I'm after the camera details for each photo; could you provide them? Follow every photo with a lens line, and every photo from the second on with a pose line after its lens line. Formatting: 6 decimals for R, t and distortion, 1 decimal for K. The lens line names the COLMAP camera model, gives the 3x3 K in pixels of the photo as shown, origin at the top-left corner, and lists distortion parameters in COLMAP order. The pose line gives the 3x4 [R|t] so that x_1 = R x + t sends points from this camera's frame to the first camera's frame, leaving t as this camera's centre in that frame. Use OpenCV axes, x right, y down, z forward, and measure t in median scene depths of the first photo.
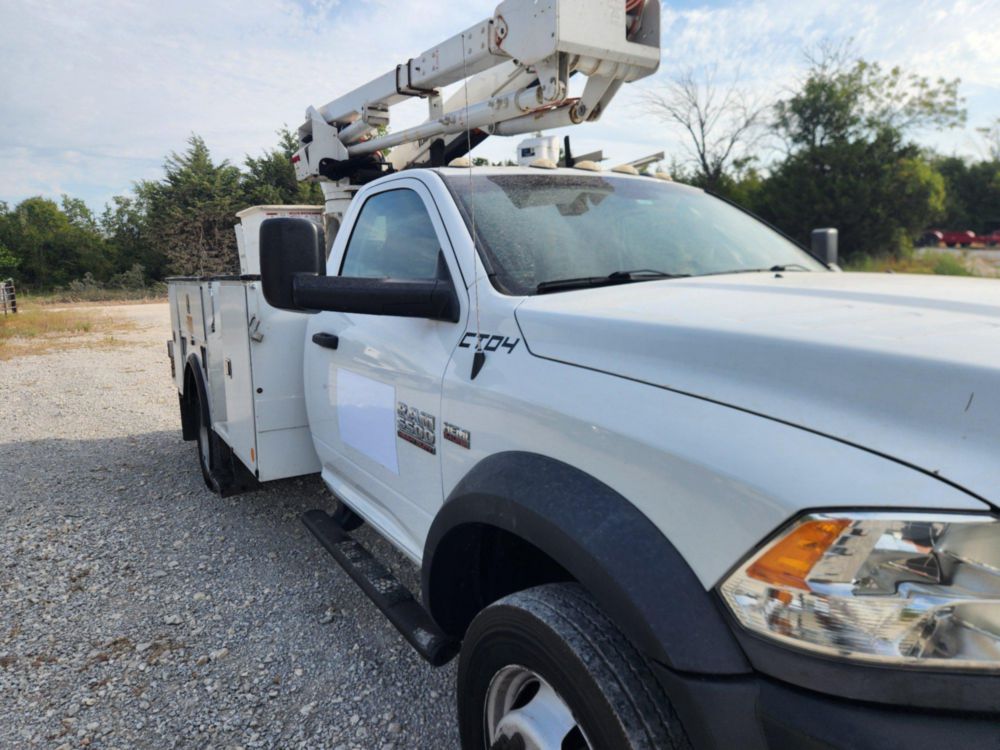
lens RADIAL K [[667.5, 0, 492.0], [0, 667.5, 367.1], [0, 0, 1]] dist [0.069905, -0.054768]
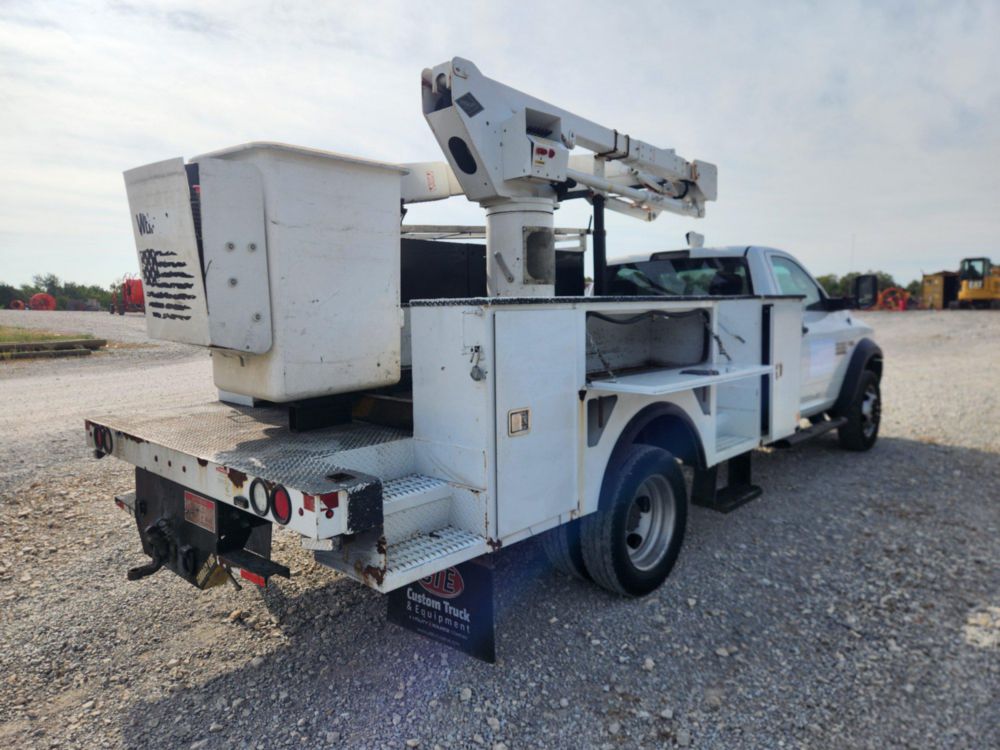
lens RADIAL K [[667.5, 0, 495.4], [0, 667.5, 364.4], [0, 0, 1]] dist [0.069905, -0.054768]
pose [[-0.261160, -0.060166, 0.963419, -1.245196], [0.154423, 0.982598, 0.103224, -0.183157], [-0.952864, 0.175732, -0.247324, 1.534909]]
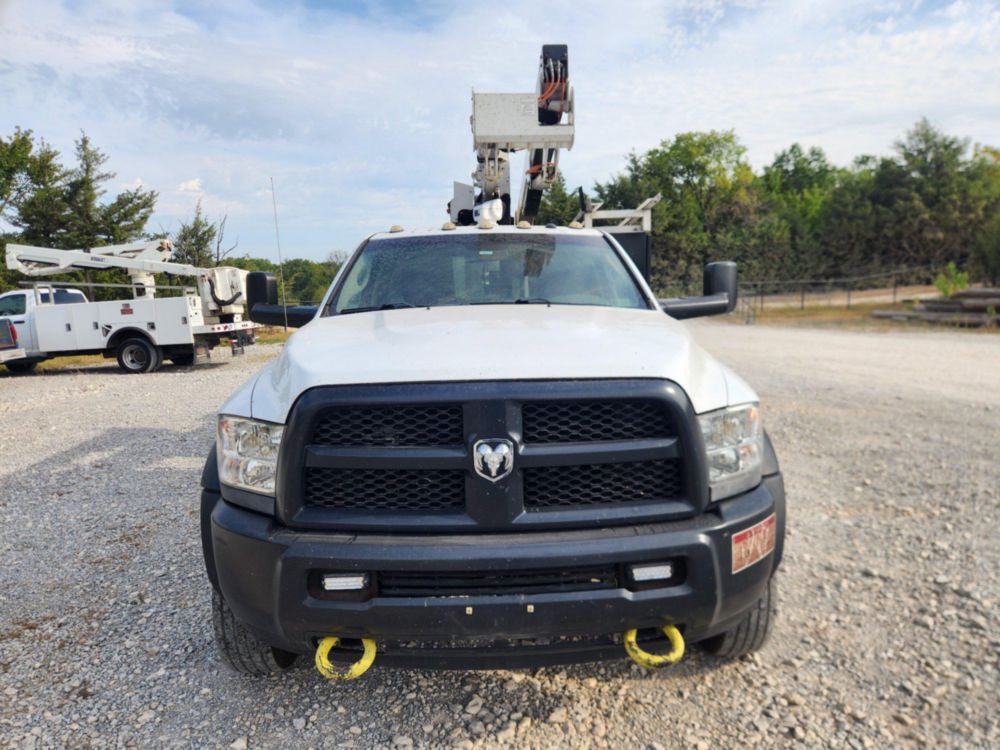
lens RADIAL K [[667.5, 0, 503.8], [0, 667.5, 374.6], [0, 0, 1]] dist [0.069905, -0.054768]
pose [[0.869651, 0.058520, -0.490186, 0.566237], [-0.063089, 0.997982, 0.007214, -0.000245], [0.489619, 0.024652, 0.871588, -0.121774]]
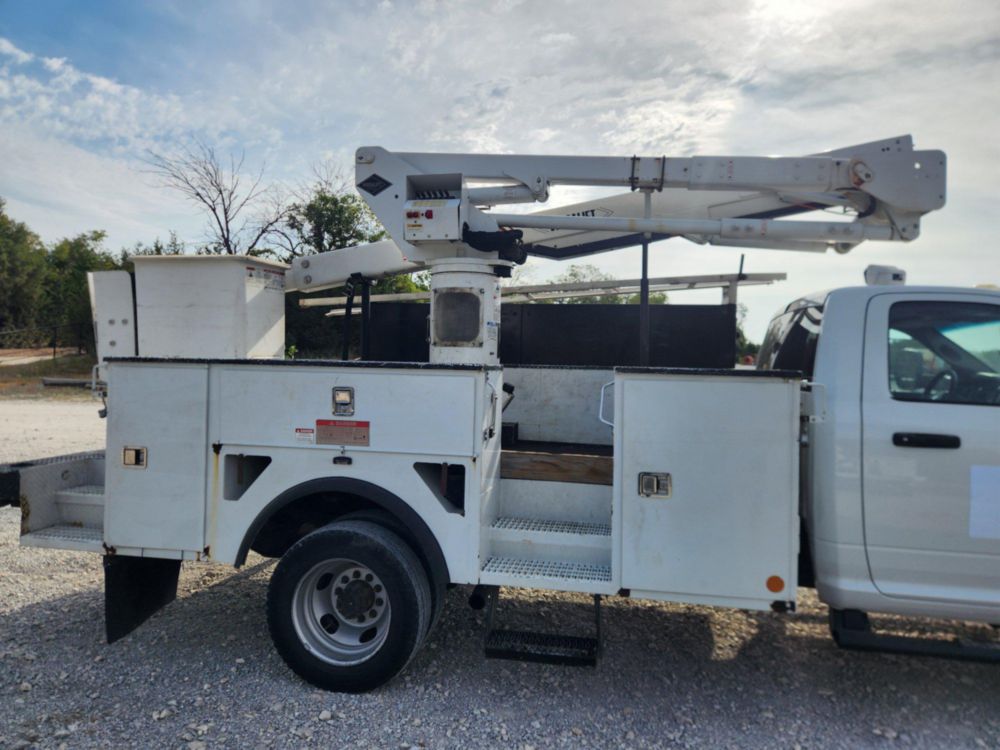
lens RADIAL K [[667.5, 0, 507.5], [0, 667.5, 362.8], [0, 0, 1]] dist [0.069905, -0.054768]
pose [[0.669445, 0.033538, 0.742104, -0.945059], [0.065744, 0.992386, -0.104156, -0.059326], [-0.739947, 0.118516, 0.662143, 0.512179]]
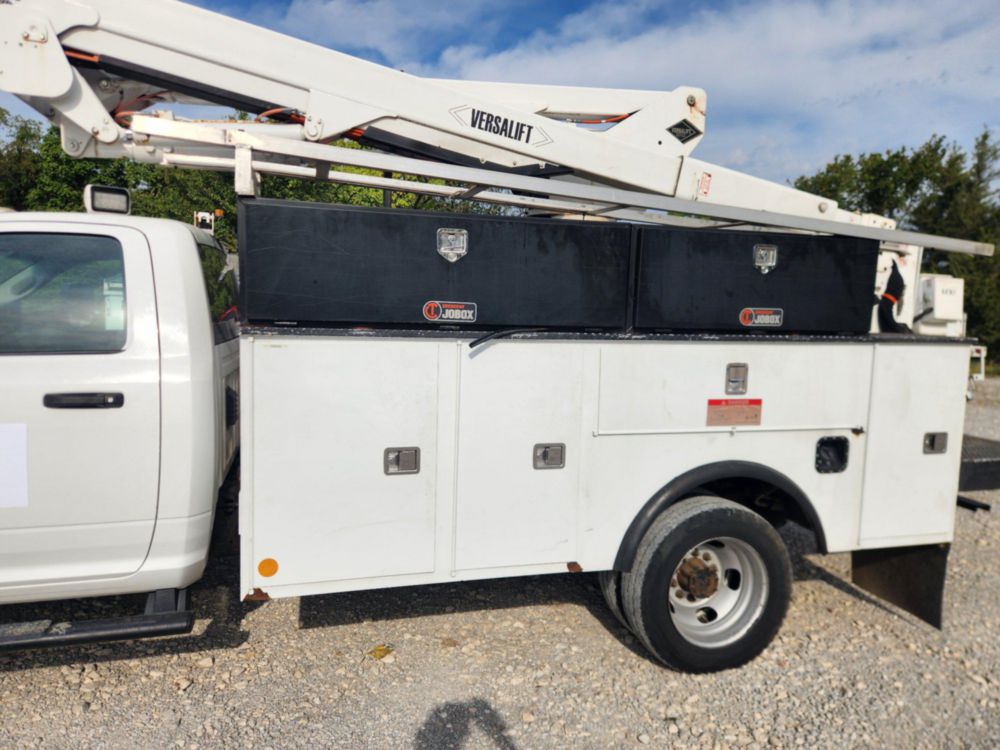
lens RADIAL K [[667.5, 0, 487.6], [0, 667.5, 367.1], [0, 0, 1]] dist [0.069905, -0.054768]
pose [[-0.269520, 0.103154, -0.957454, 0.683291], [-0.150956, 0.977429, 0.147800, -0.227031], [0.951090, 0.184368, -0.247865, 1.344828]]
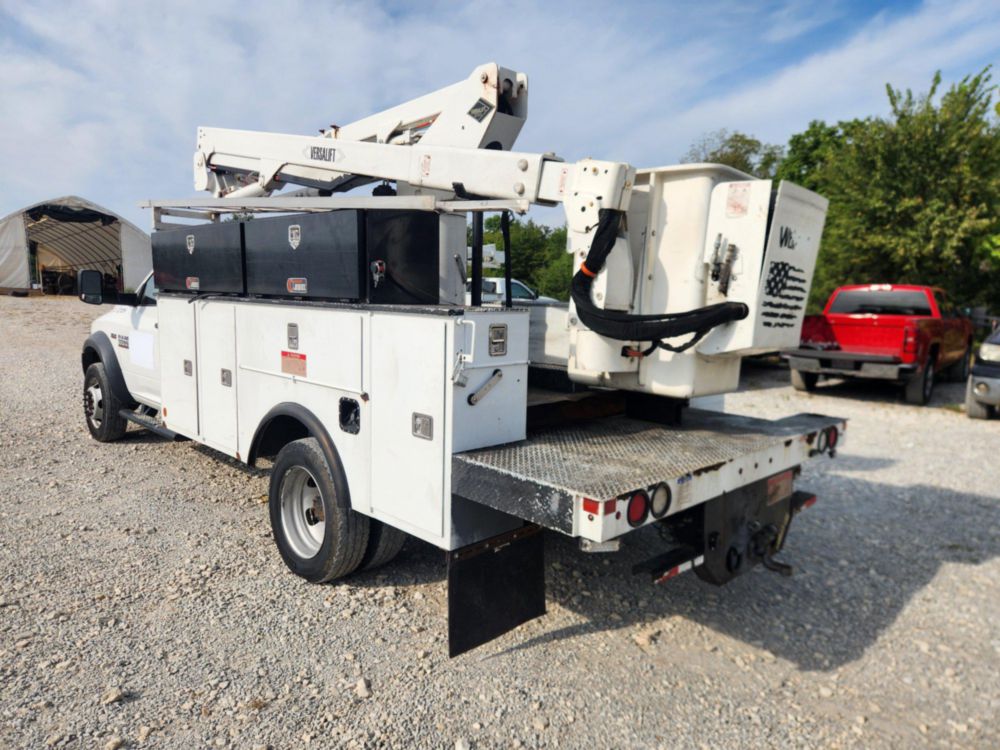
lens RADIAL K [[667.5, 0, 492.7], [0, 667.5, 373.4], [0, 0, 1]] dist [0.069905, -0.054768]
pose [[-0.970884, 0.026011, -0.238135, -0.075260], [-0.036831, 0.966060, 0.255679, -0.330853], [0.236703, 0.257006, -0.936974, 2.270646]]
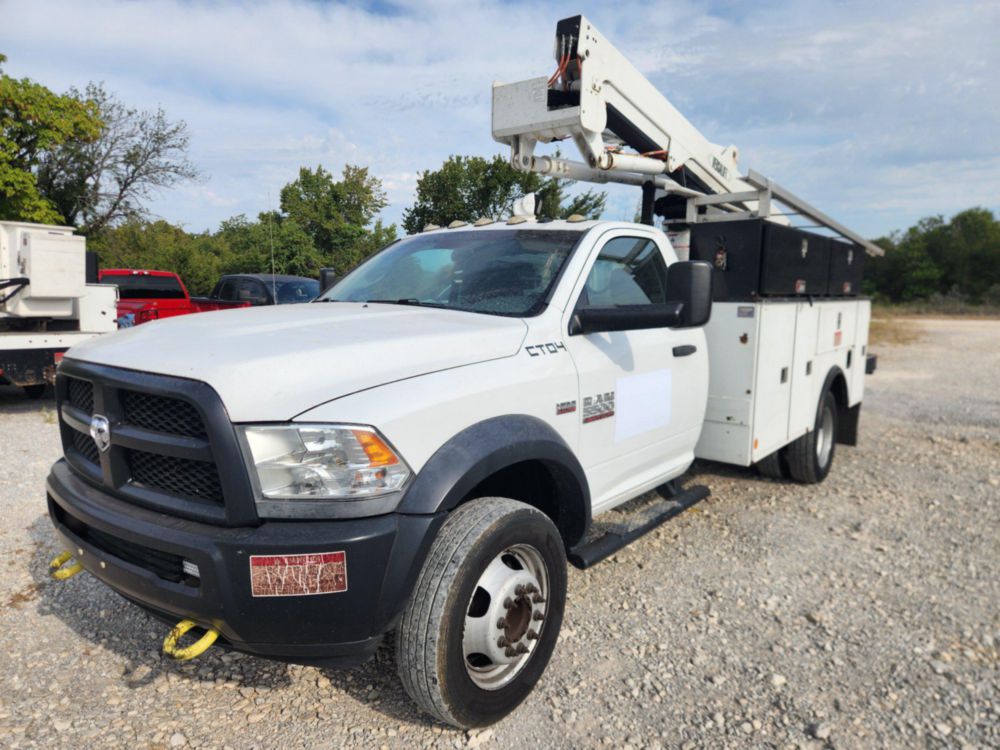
lens RADIAL K [[667.5, 0, 493.4], [0, 667.5, 376.4], [0, 0, 1]] dist [0.069905, -0.054768]
pose [[0.347856, 0.142556, -0.926647, 0.942085], [-0.143853, 0.984784, 0.097499, -0.080123], [0.926446, 0.099385, 0.363070, 0.354191]]
